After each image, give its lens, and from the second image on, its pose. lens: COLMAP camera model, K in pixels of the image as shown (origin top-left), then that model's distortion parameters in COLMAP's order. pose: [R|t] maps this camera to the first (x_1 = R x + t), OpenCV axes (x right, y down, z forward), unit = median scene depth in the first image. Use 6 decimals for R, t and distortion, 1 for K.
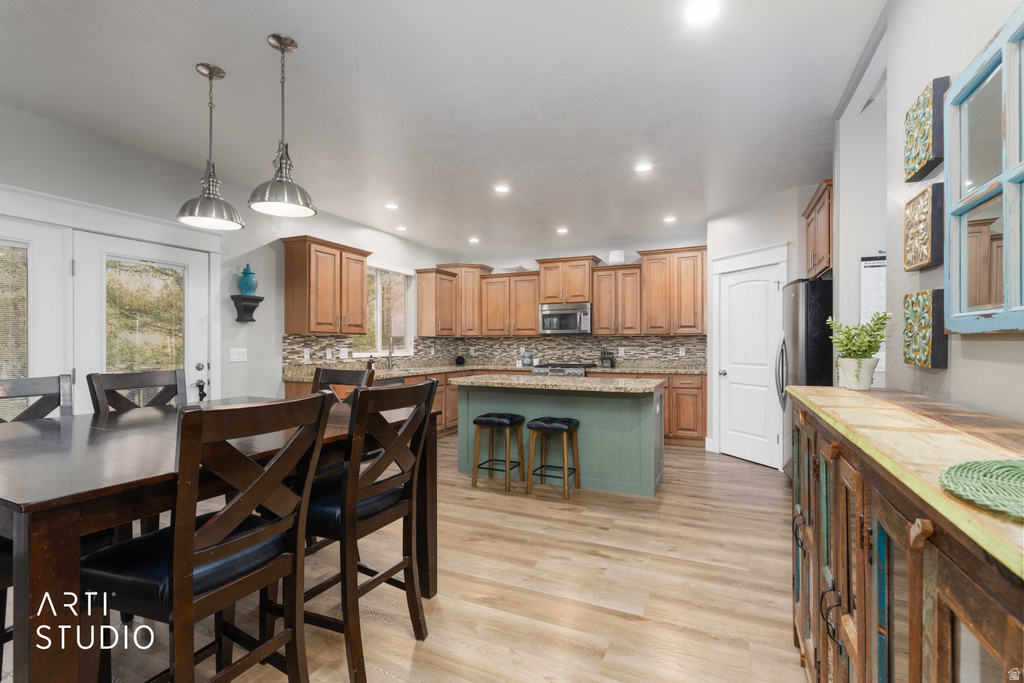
lens RADIAL K [[489.5, 0, 510.2], [0, 489.5, 341.7], [0, 0, 1]] dist [0.015158, -0.000889]
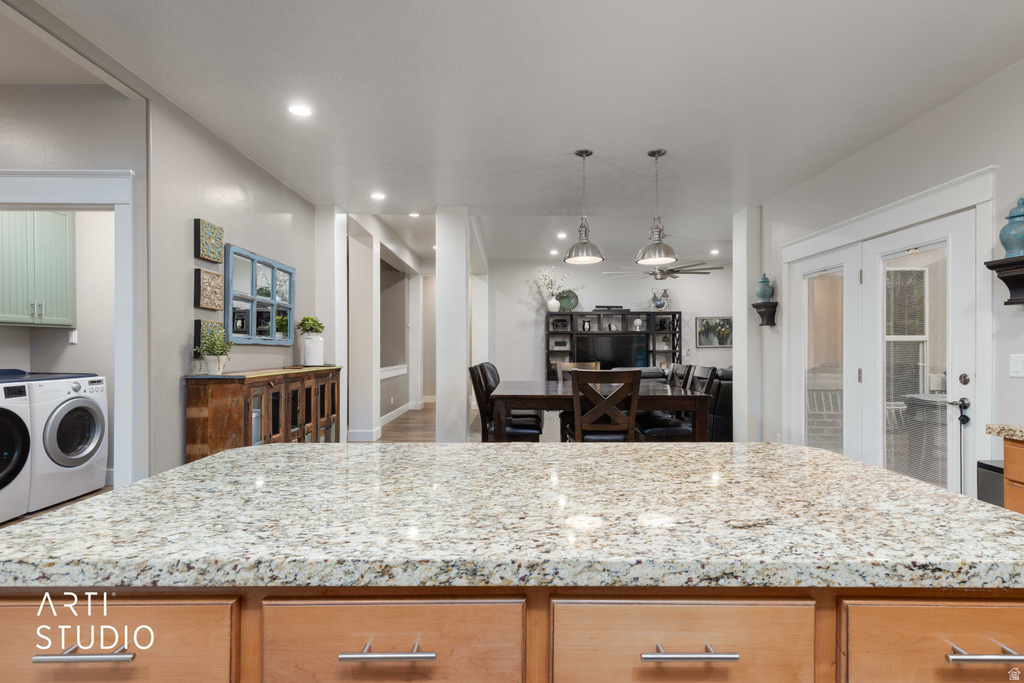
lens RADIAL K [[489.5, 0, 507.5], [0, 489.5, 346.3], [0, 0, 1]] dist [0.015158, -0.000889]
pose [[-0.915972, -0.000077, -0.401241, 0.161337], [0.003195, 0.999967, -0.007484, 0.006077], [0.401229, -0.008137, -0.915942, 0.964553]]
